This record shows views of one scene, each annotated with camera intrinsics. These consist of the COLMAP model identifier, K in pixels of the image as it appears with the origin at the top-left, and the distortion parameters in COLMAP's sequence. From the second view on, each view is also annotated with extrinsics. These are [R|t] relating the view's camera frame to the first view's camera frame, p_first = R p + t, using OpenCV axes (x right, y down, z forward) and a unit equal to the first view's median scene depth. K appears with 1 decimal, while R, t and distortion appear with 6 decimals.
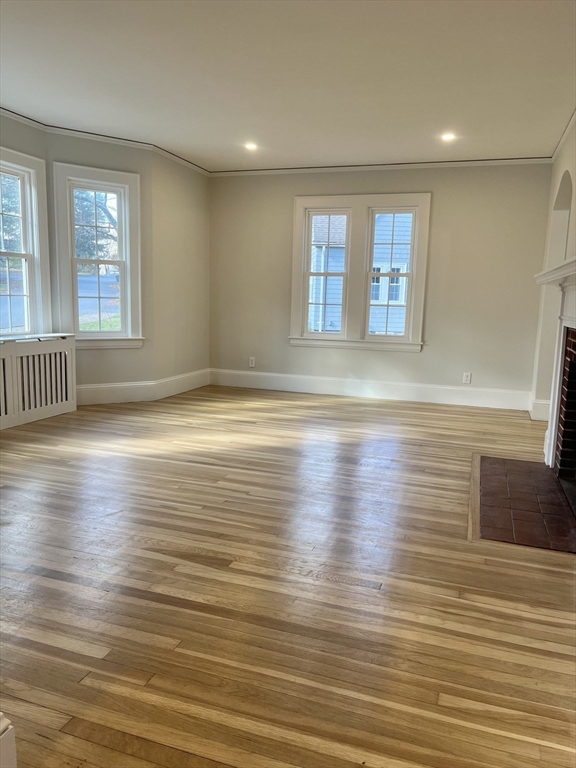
lens RADIAL K [[569.6, 0, 286.7], [0, 569.6, 385.0], [0, 0, 1]] dist [0.010319, 0.000154]
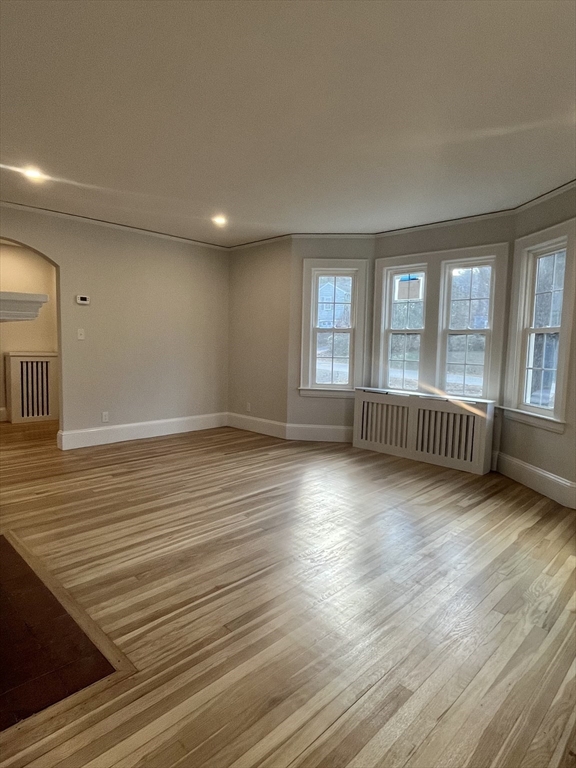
lens RADIAL K [[444.5, 0, 292.9], [0, 444.5, 382.9], [0, 0, 1]] dist [-0.004046, 0.000073]
pose [[-0.424085, 0.035883, -0.904911, 0.737075], [-0.183213, 0.975154, 0.124531, -0.234039], [0.886896, 0.218603, -0.406974, 1.484470]]
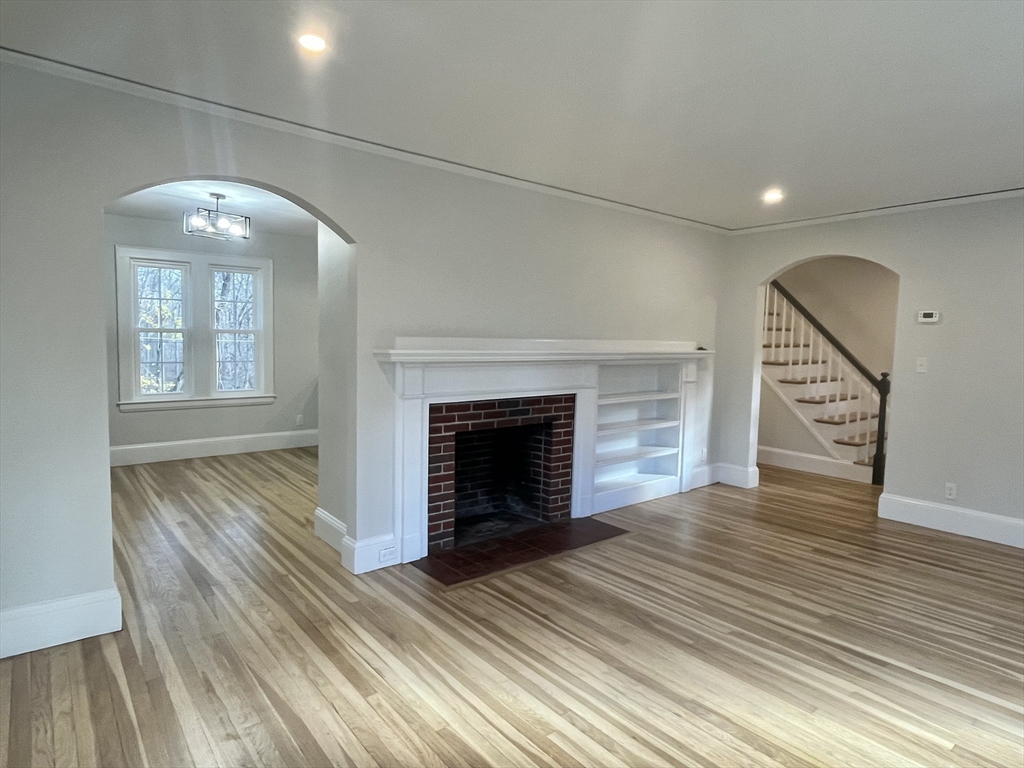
lens RADIAL K [[592.6, 0, 517.8], [0, 592.6, 380.5], [0, 0, 1]] dist [-0.004046, 0.000073]
pose [[-0.850732, -0.089250, 0.517967, -0.146551], [0.036066, 0.973242, 0.226935, -0.382269], [-0.524361, 0.211742, -0.824749, 1.851596]]
